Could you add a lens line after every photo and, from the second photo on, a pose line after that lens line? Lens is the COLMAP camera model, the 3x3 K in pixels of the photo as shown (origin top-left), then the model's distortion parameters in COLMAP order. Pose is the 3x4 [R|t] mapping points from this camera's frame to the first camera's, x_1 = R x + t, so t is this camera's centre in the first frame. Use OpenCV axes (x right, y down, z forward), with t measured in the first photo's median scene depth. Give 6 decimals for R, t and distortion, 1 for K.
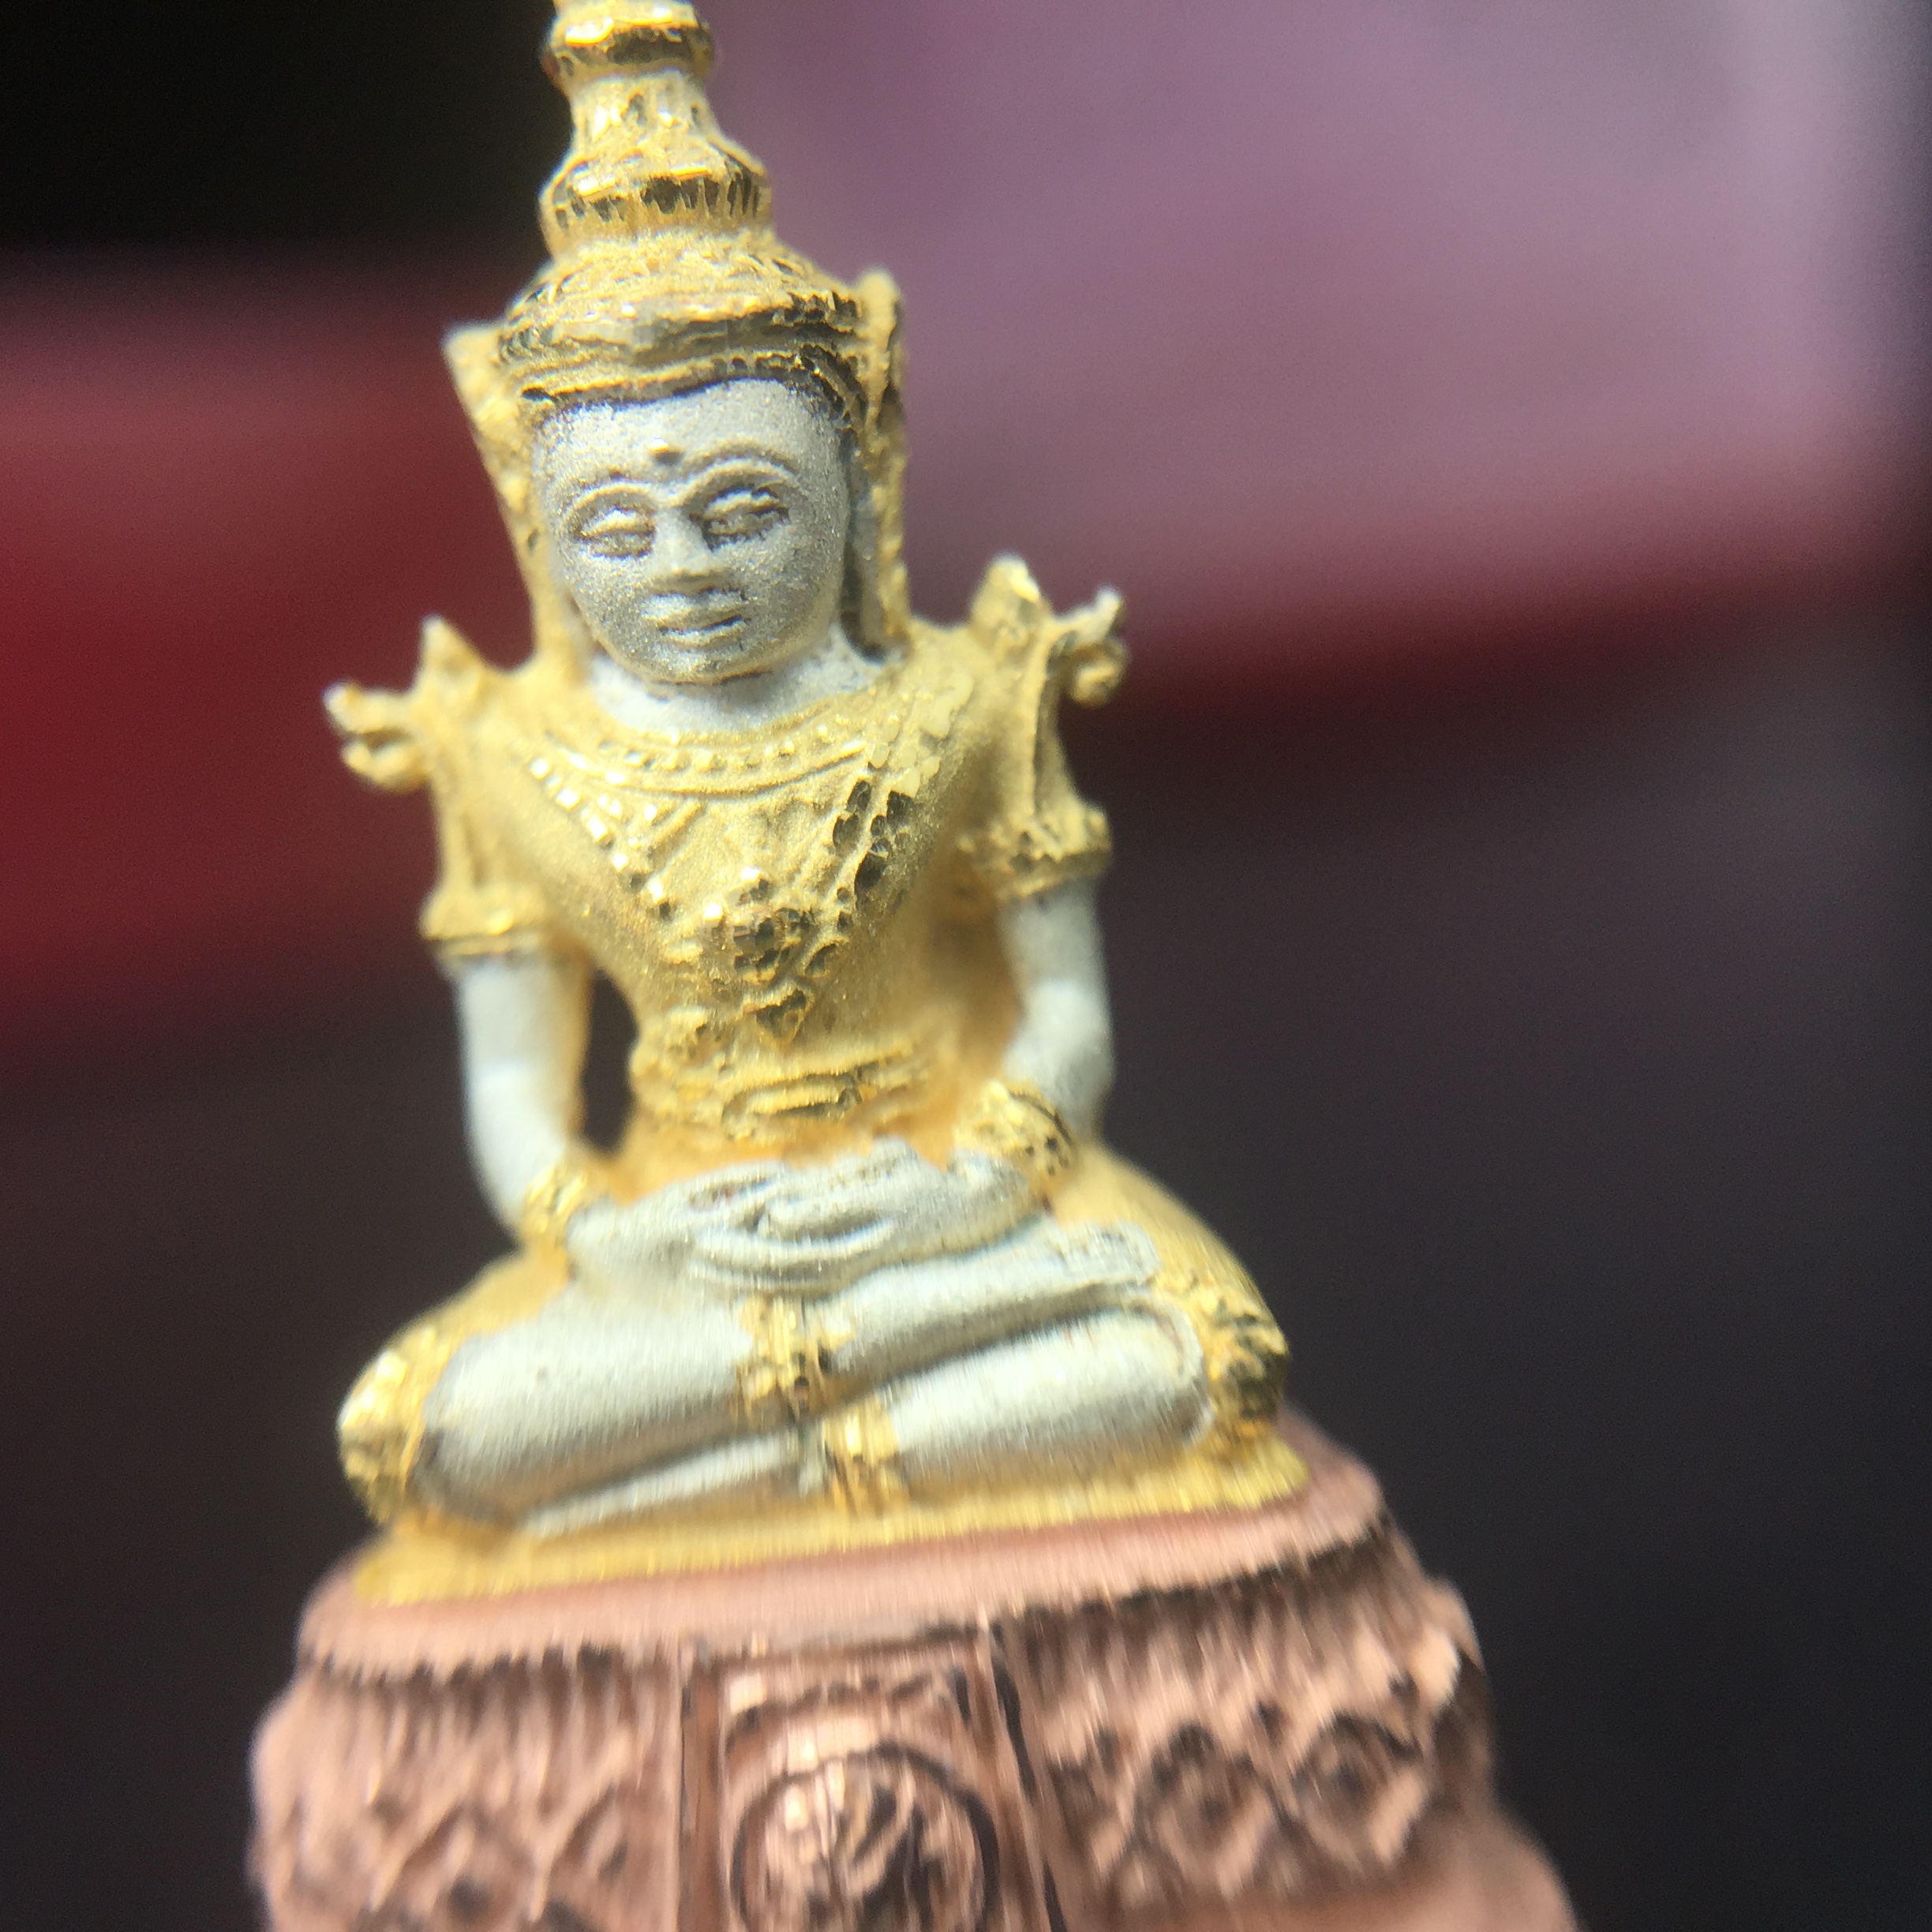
lens RADIAL K [[2863.7, 0, 965.5], [0, 2863.7, 935.8], [0, 0, 1]] dist [0.350342, 0.000000]
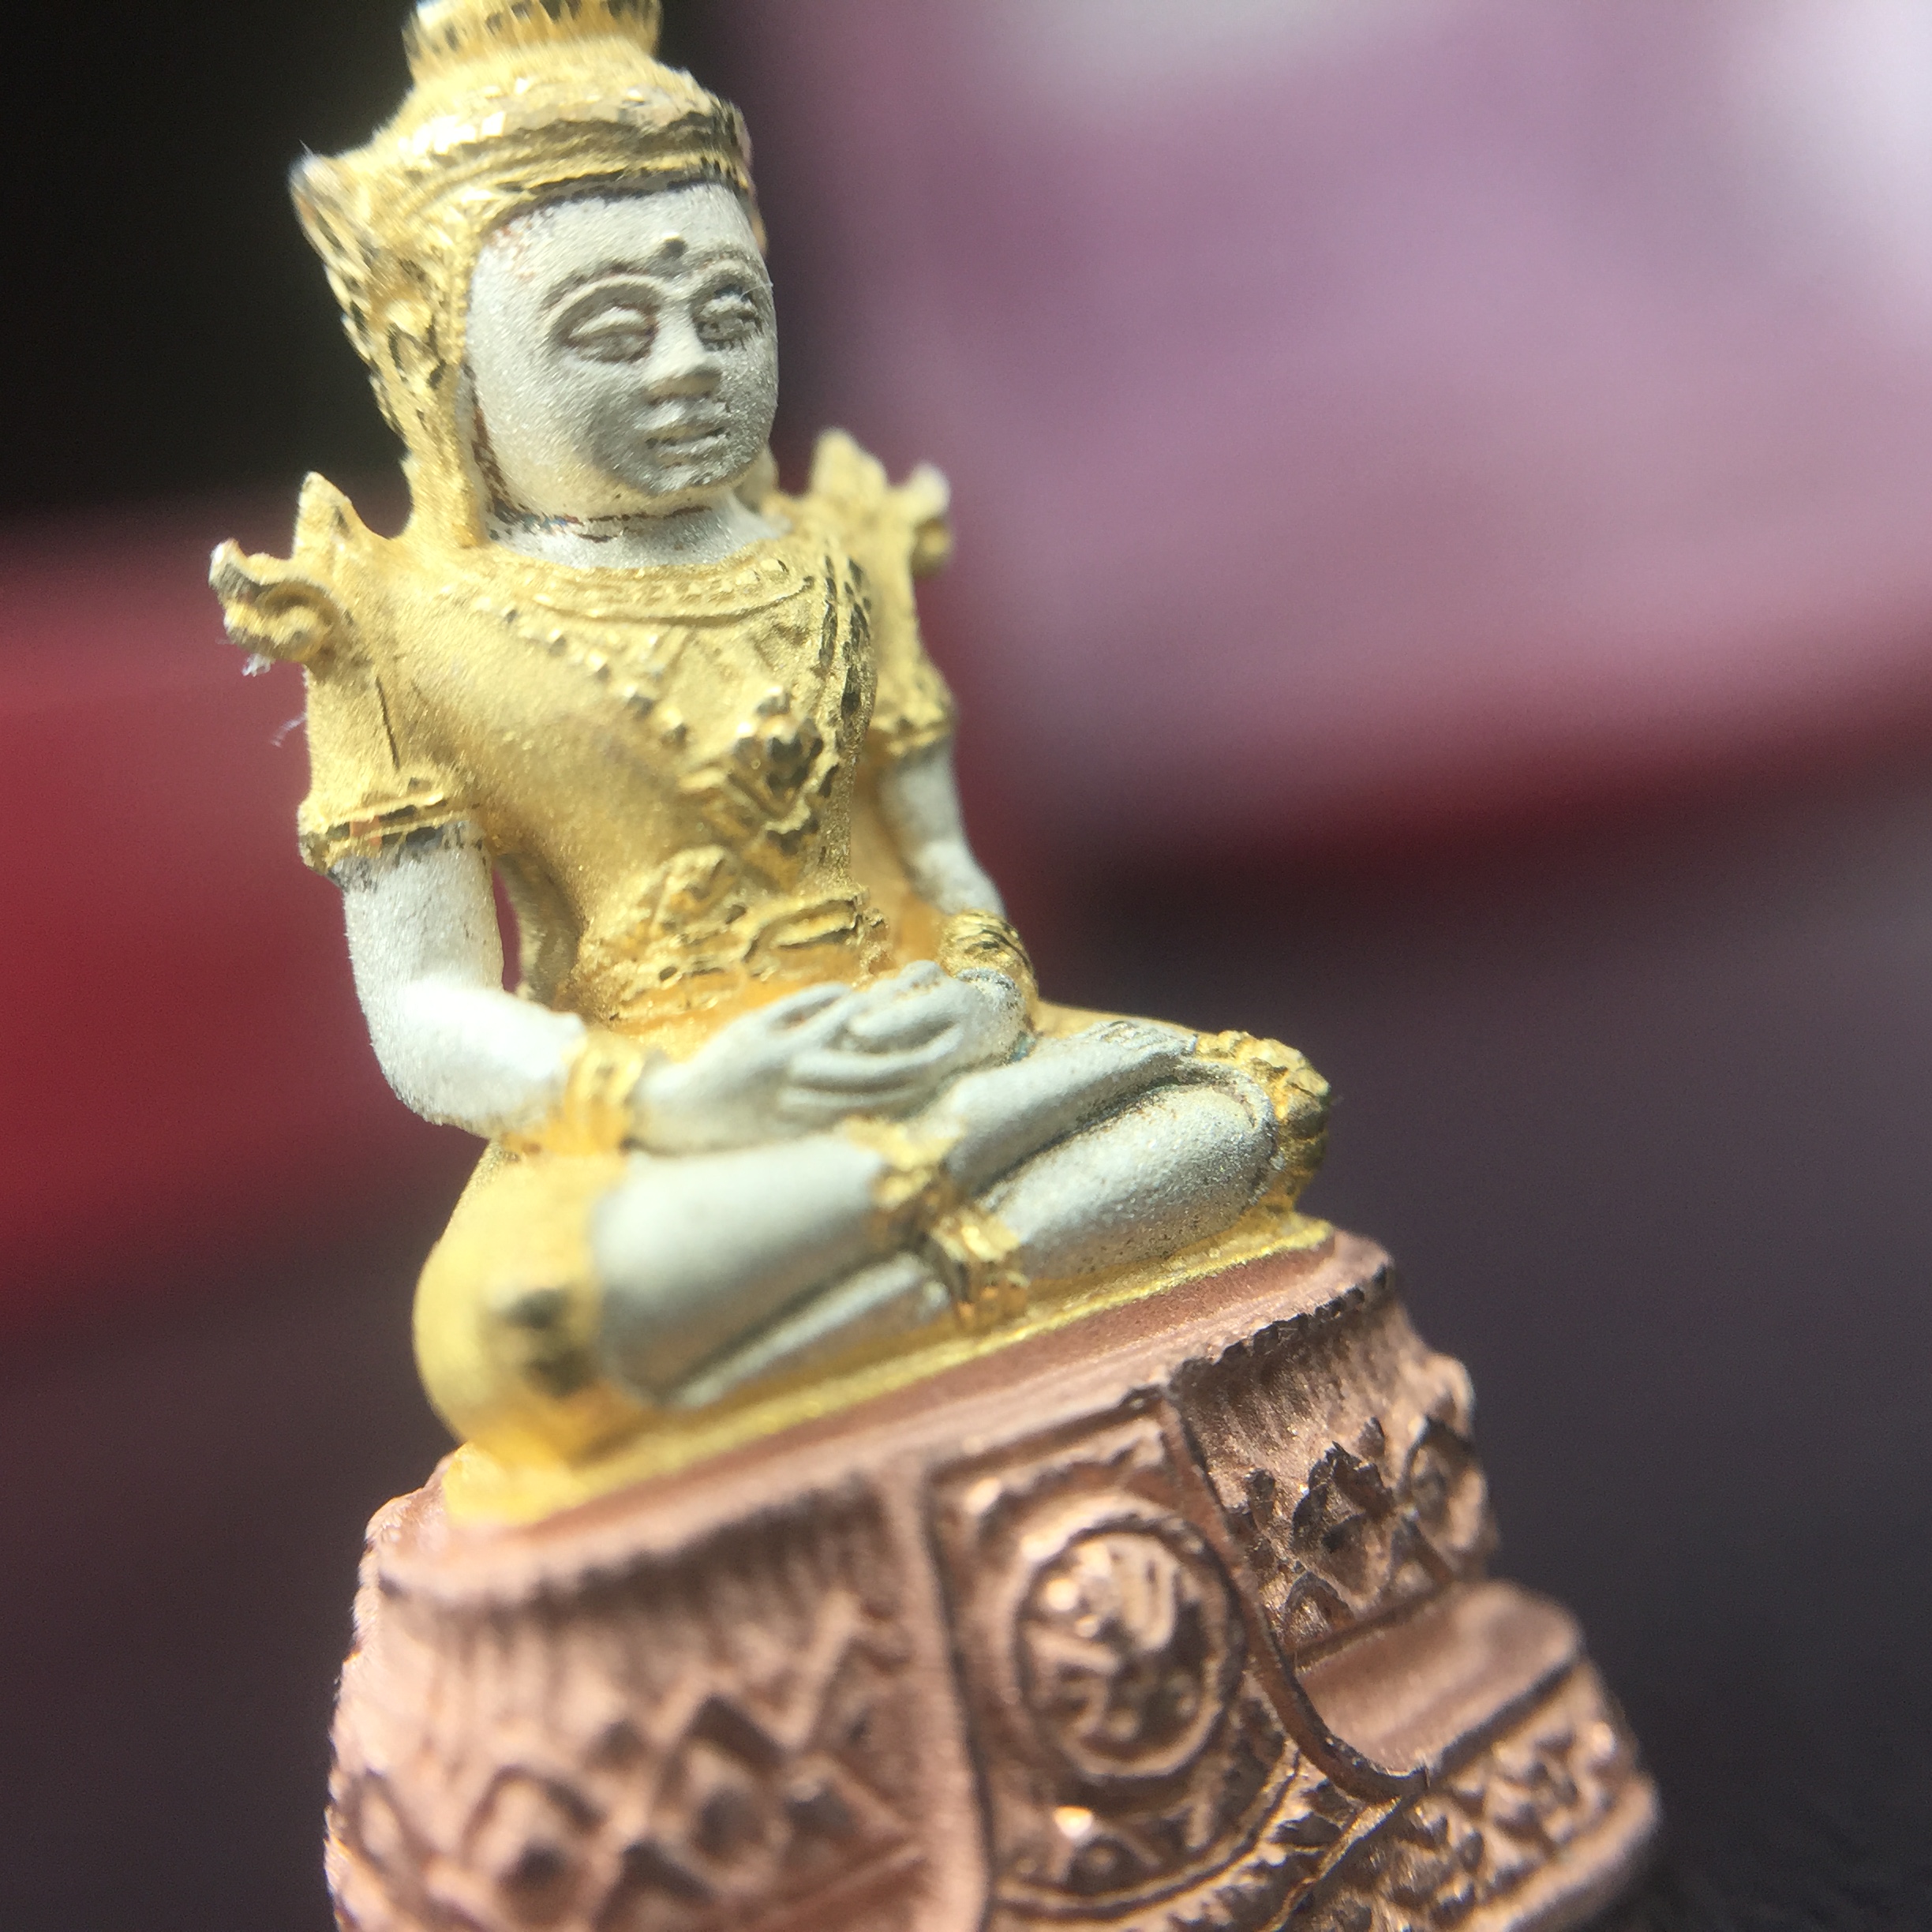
lens RADIAL K [[2863.7, 0, 962.6], [0, 2863.7, 939.6], [0, 0, 1]] dist [0.350342, 0.000000]
pose [[0.799097, -0.059600, 0.598240, -0.610554], [0.184194, 0.971492, -0.149251, 0.217733], [-0.572290, 0.229458, 0.787295, 0.222578]]
